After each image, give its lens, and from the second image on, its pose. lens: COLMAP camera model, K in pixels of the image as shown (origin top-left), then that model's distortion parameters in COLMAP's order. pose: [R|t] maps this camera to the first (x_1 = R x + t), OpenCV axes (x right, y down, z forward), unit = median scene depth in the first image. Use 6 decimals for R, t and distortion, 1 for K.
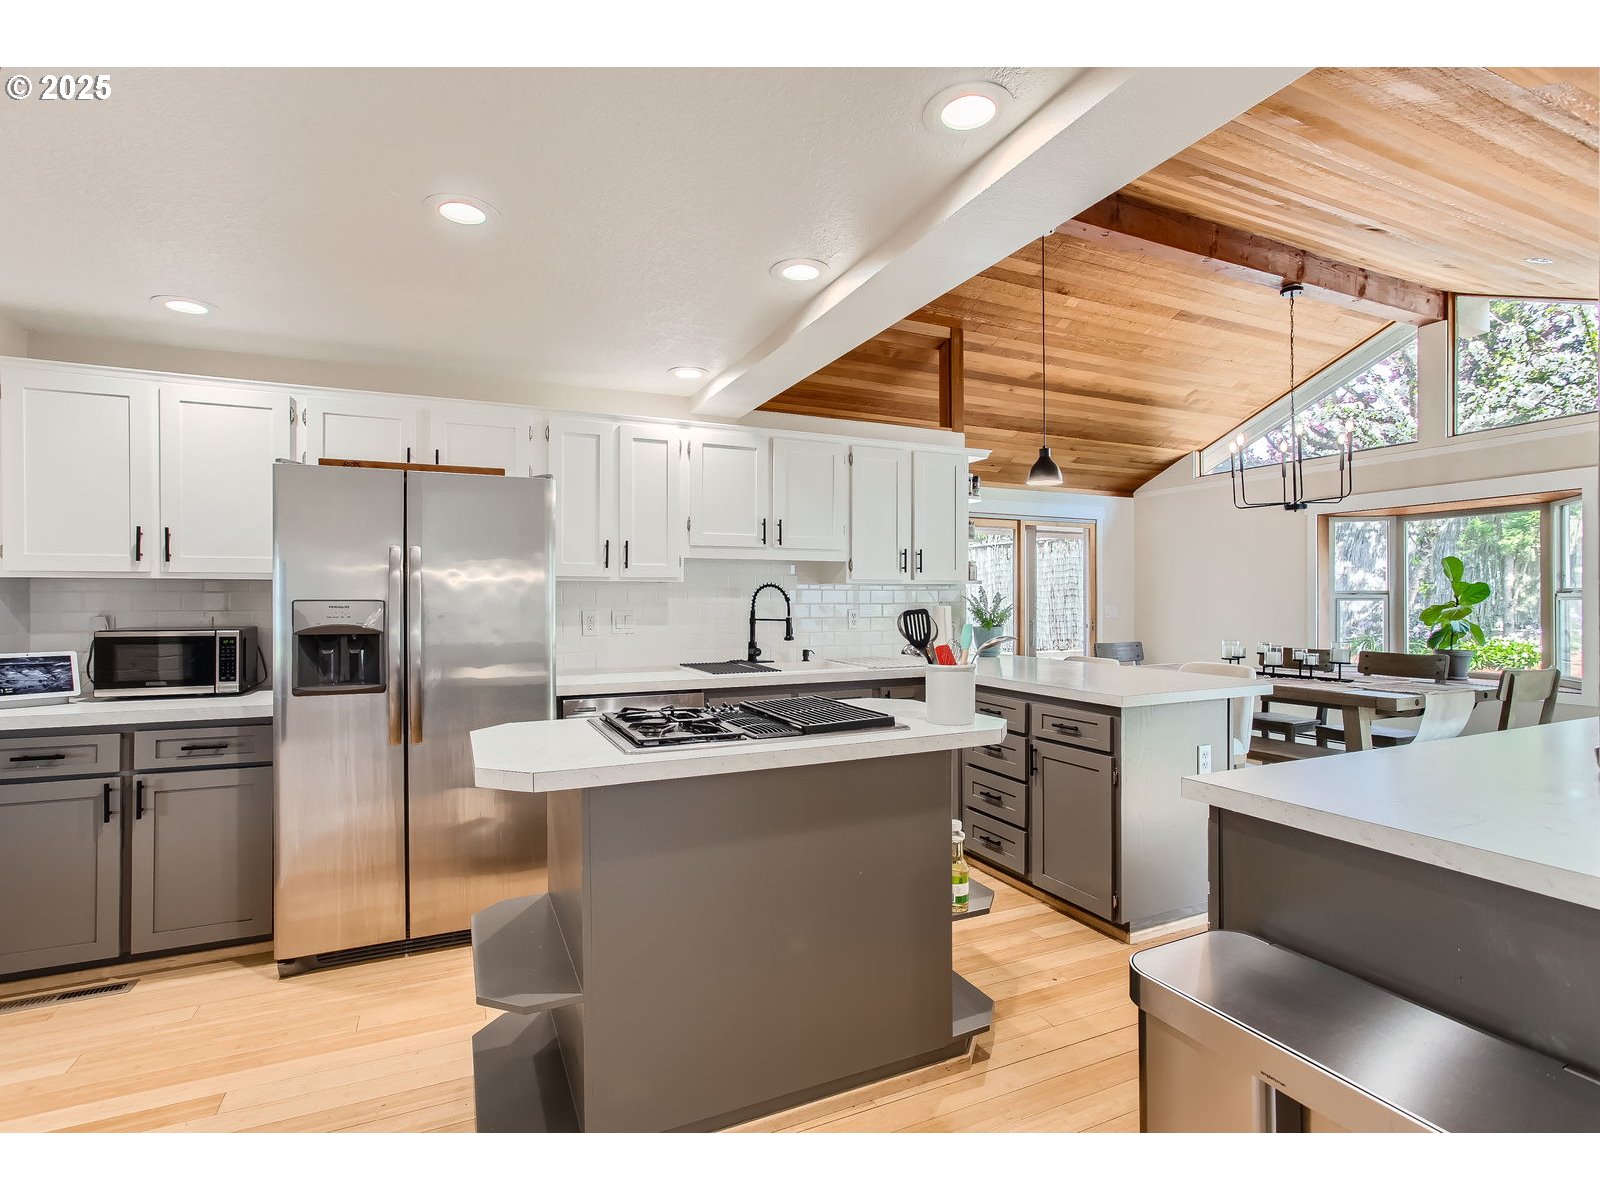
lens RADIAL K [[769.9, 0, 796.3], [0, 769.9, 596.3], [0, 0, 1]] dist [-0.011099, 0.003241]
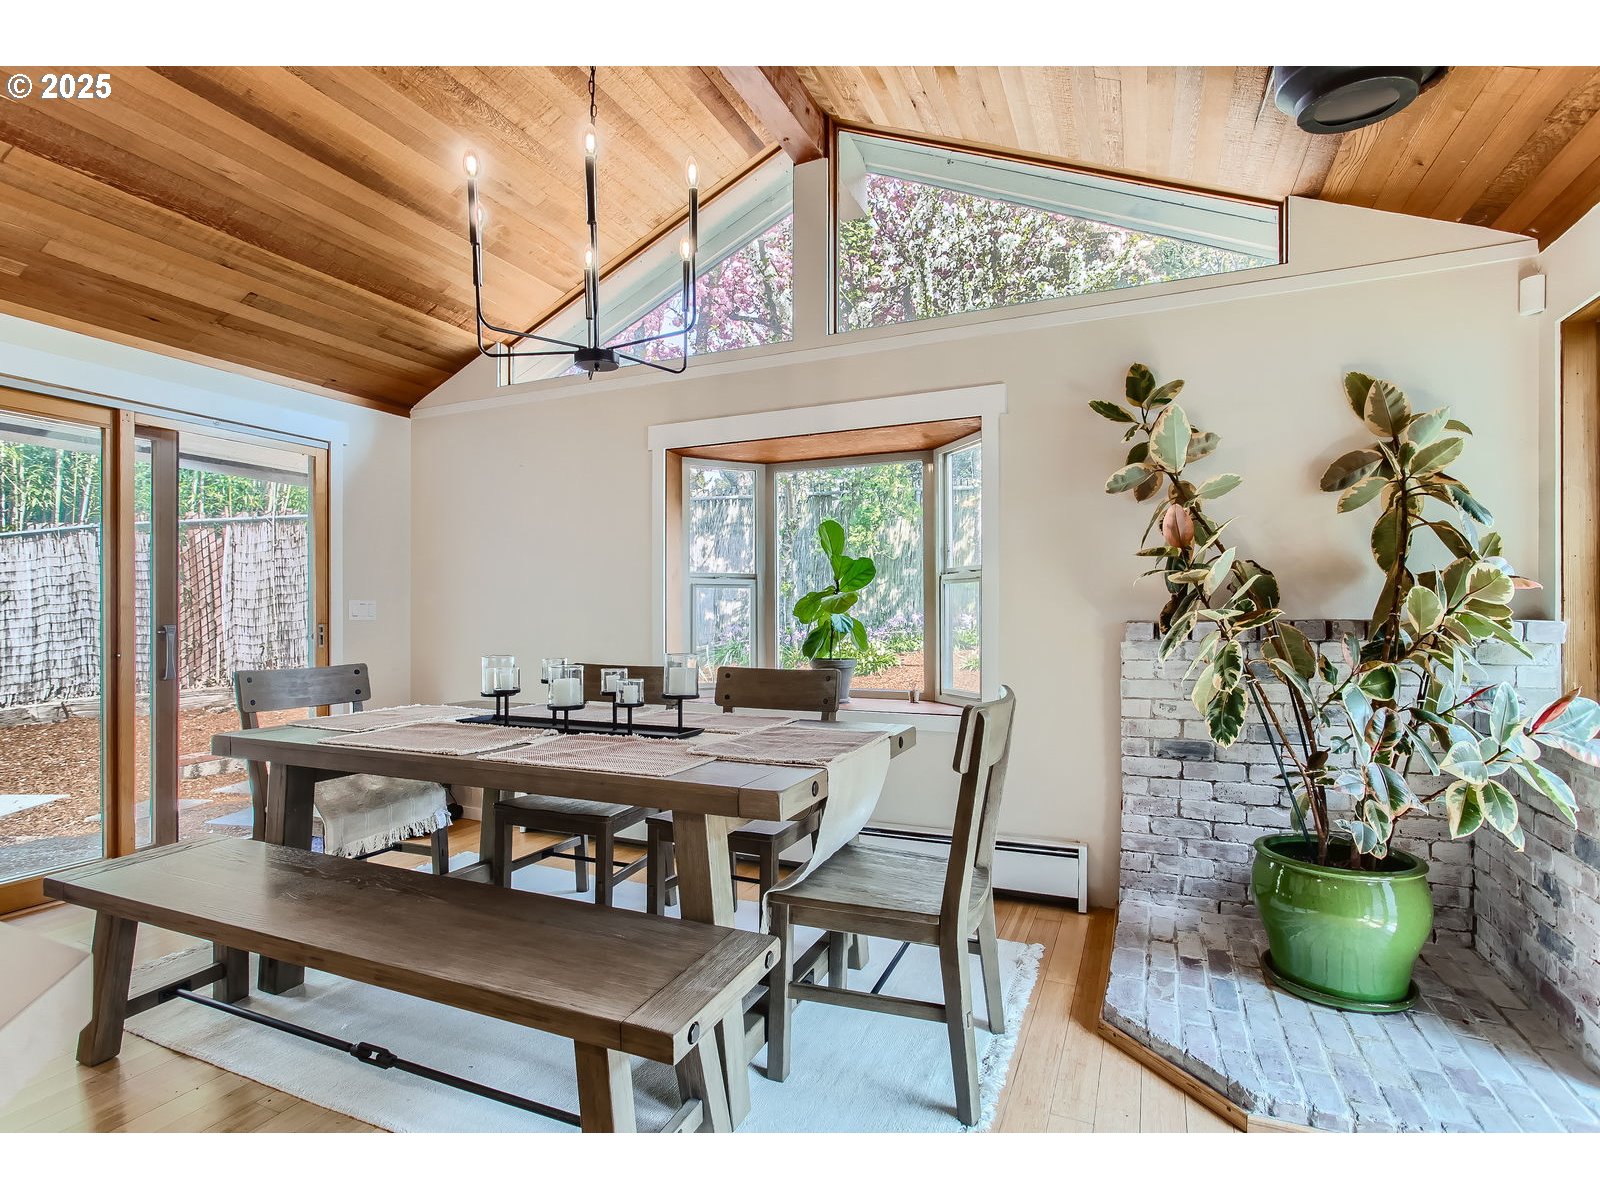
lens RADIAL K [[769.9, 0, 801.2], [0, 769.9, 607.4], [0, 0, 1]] dist [-0.011099, 0.003241]
pose [[0.749165, 0.004083, 0.662370, 0.387985], [-0.000013, 0.999981, -0.006149, 0.029316], [-0.662383, 0.004598, 0.749151, 0.509839]]
